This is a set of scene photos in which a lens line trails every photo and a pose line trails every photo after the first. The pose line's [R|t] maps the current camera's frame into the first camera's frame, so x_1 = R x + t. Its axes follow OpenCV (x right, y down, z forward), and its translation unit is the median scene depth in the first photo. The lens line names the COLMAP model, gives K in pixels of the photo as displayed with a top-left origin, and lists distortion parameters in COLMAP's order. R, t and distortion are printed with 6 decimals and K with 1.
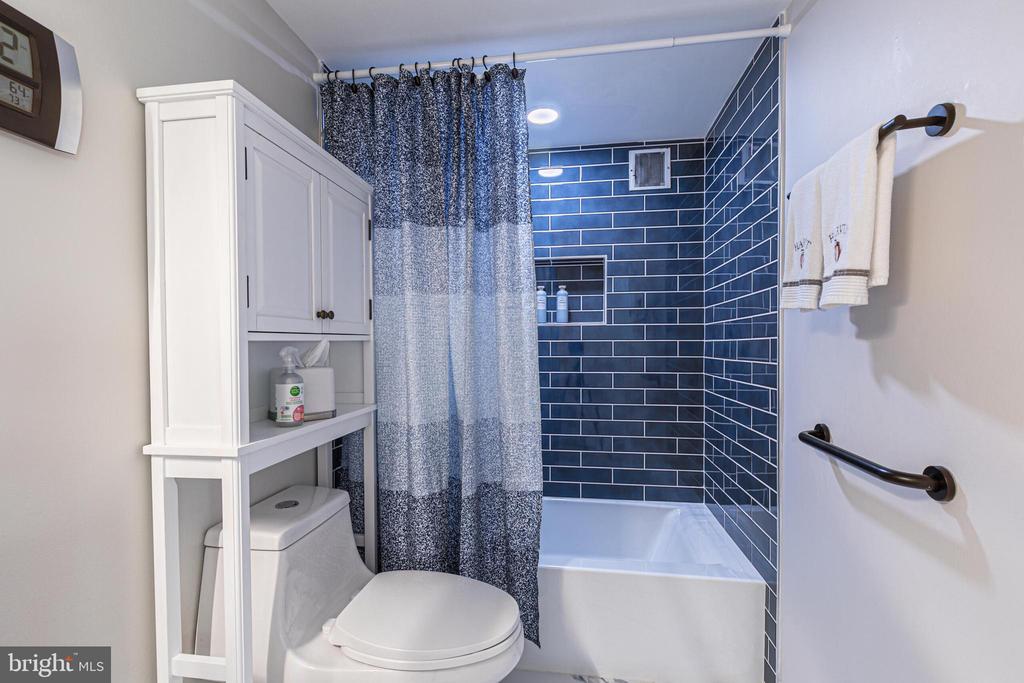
lens RADIAL K [[458.5, 0, 509.1], [0, 458.5, 348.5], [0, 0, 1]] dist [0.009683, -0.002757]
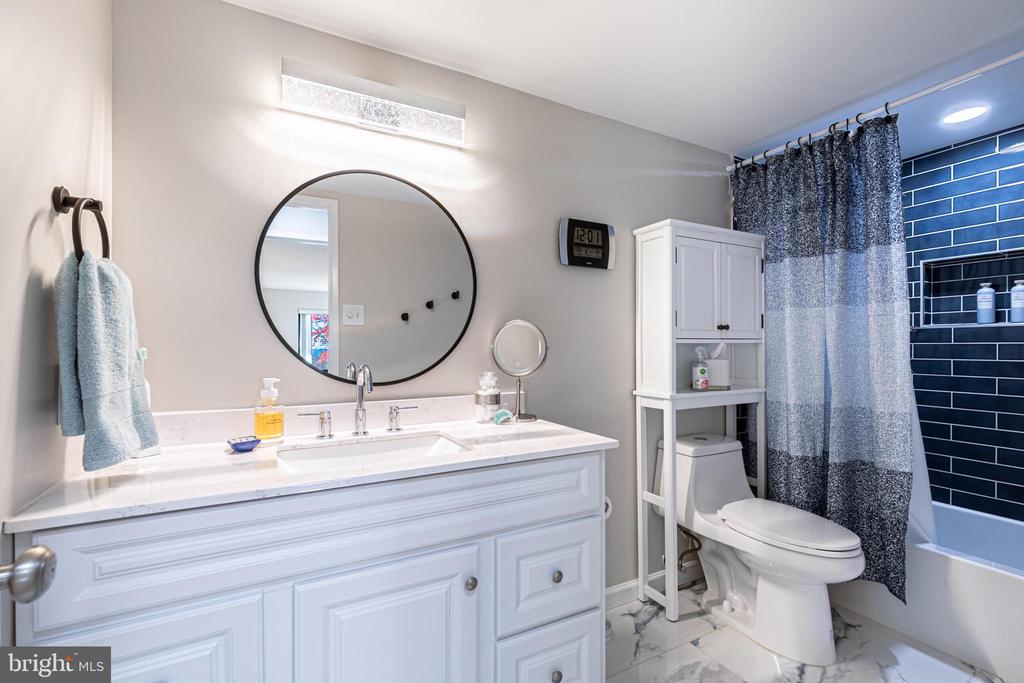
lens RADIAL K [[458.5, 0, 511.3], [0, 458.5, 345.0], [0, 0, 1]] dist [0.009683, -0.002757]
pose [[0.594096, 0.002195, -0.804391, 0.400858], [-0.012200, 0.999906, -0.006283, 0.008287], [0.804302, 0.013546, 0.594067, -0.498293]]
